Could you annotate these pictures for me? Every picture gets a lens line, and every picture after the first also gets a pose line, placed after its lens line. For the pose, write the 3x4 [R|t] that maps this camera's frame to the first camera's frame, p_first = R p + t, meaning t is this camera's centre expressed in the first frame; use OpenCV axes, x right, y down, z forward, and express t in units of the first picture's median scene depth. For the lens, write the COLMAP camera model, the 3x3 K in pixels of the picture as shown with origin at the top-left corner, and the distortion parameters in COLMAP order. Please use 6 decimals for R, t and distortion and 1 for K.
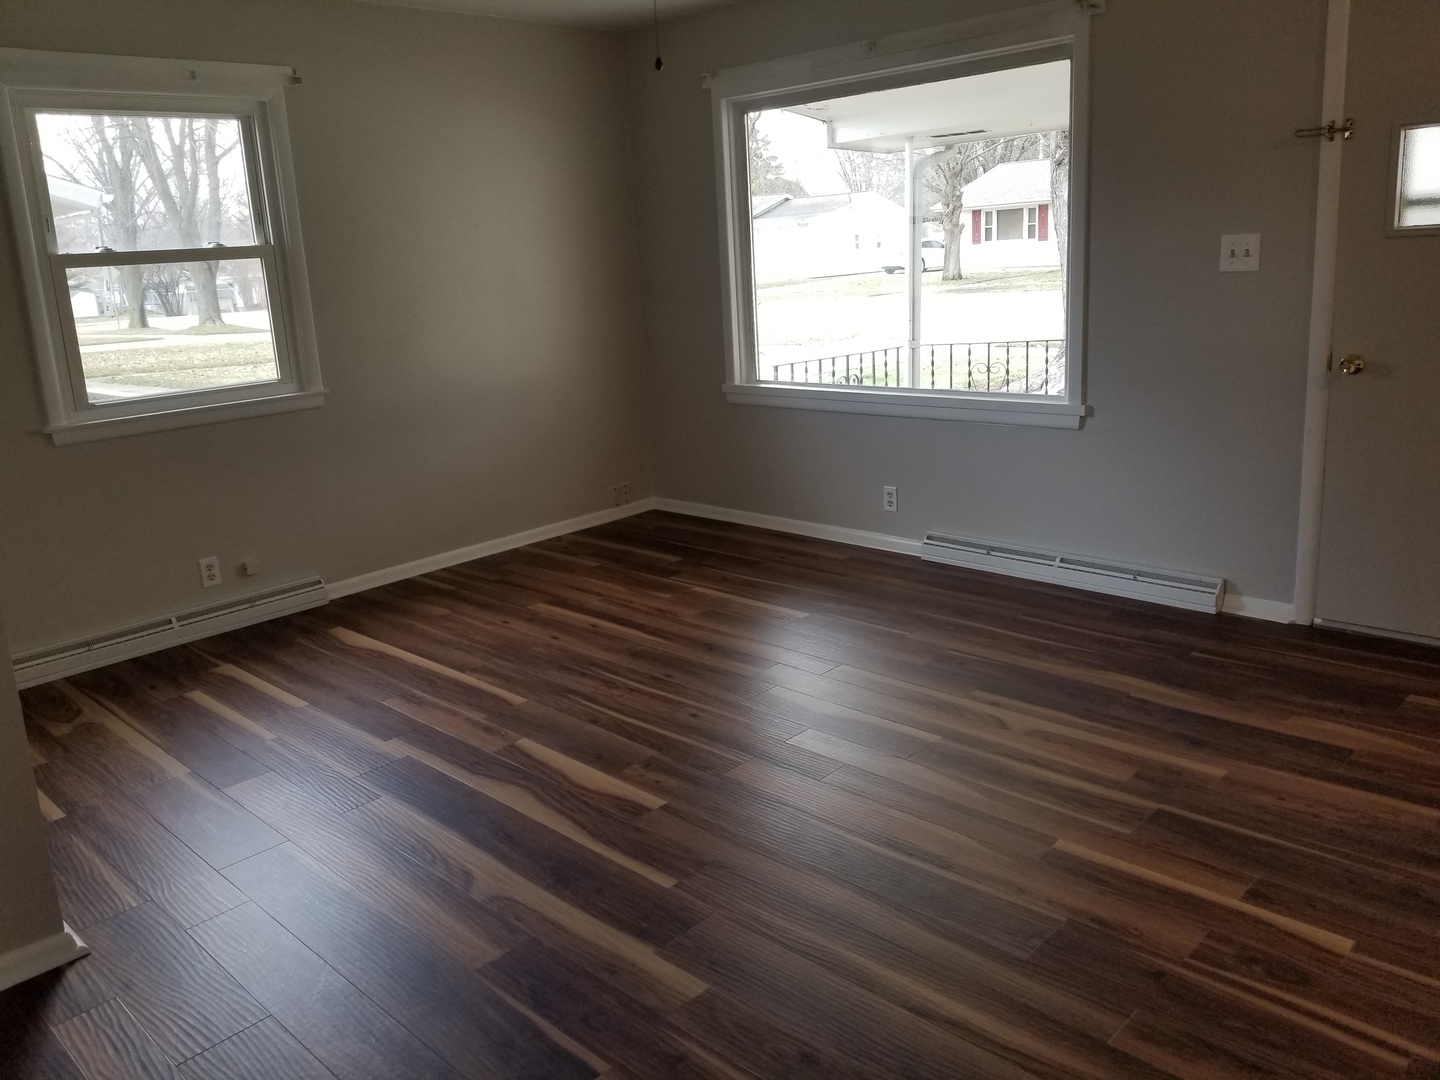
lens RADIAL K [[1137.4, 0, 718.4], [0, 1137.4, 483.1], [0, 0, 1]] dist [0.002579, -0.000228]
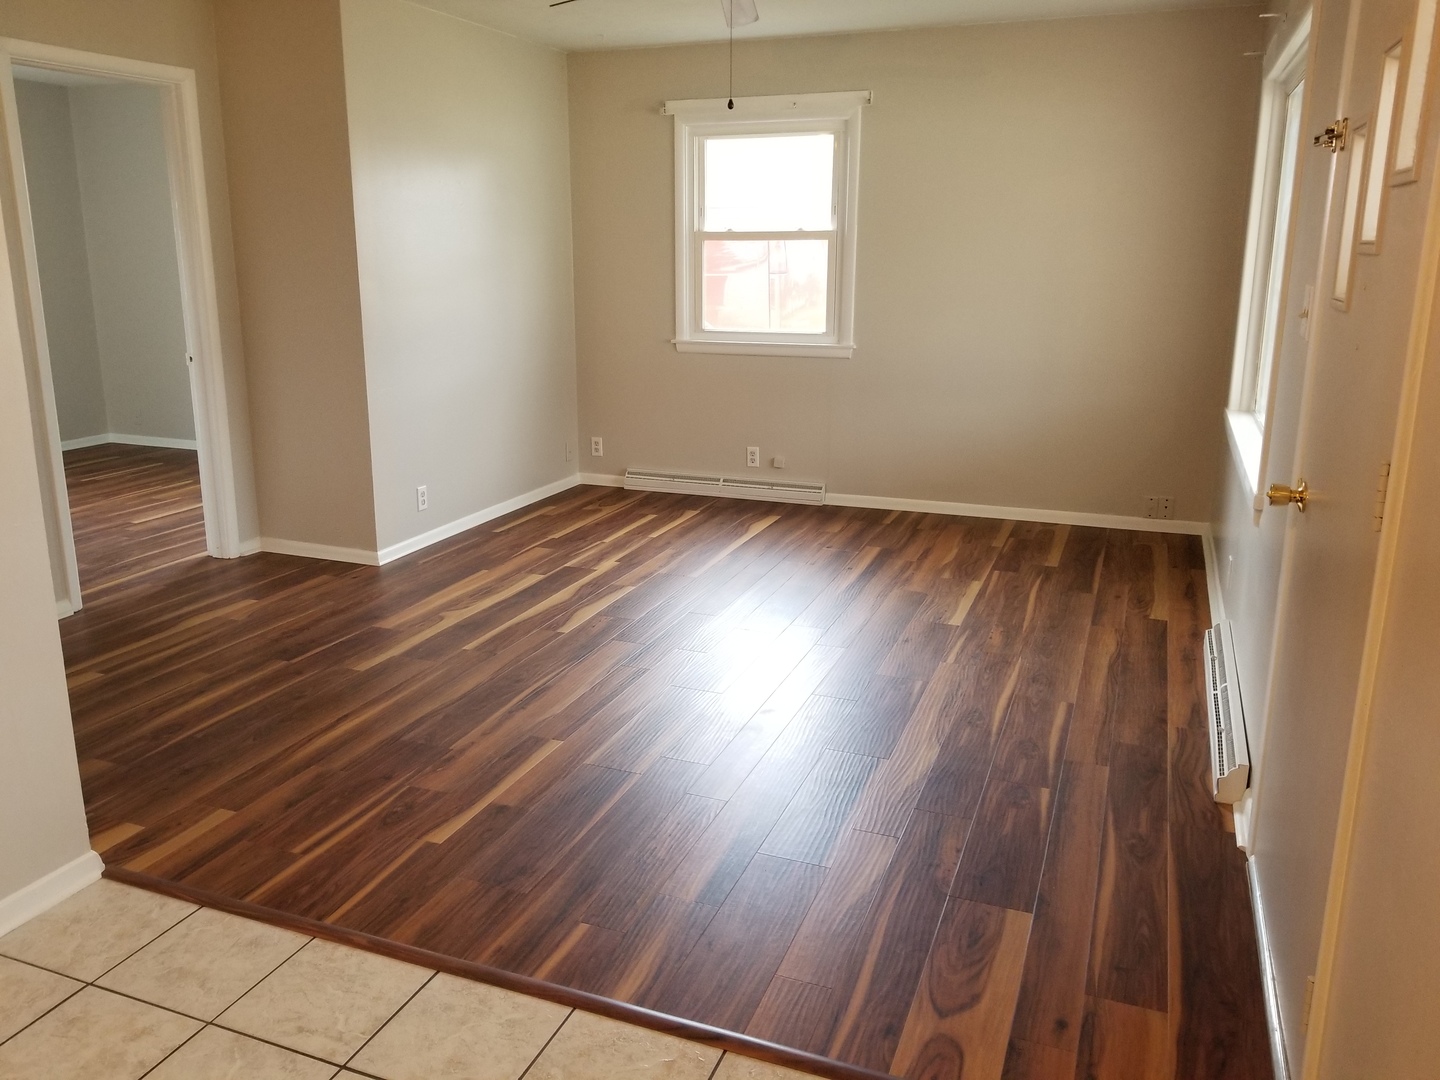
lens RADIAL K [[1130.5, 0, 720.0], [0, 1130.5, 540.0], [0, 0, 1]] dist [0.011414, -0.000169]
pose [[0.396566, 0.287449, -0.871842, 0.903437], [-0.214474, 0.952441, 0.216467, -0.136069], [0.892601, 0.101144, 0.439356, 0.372762]]
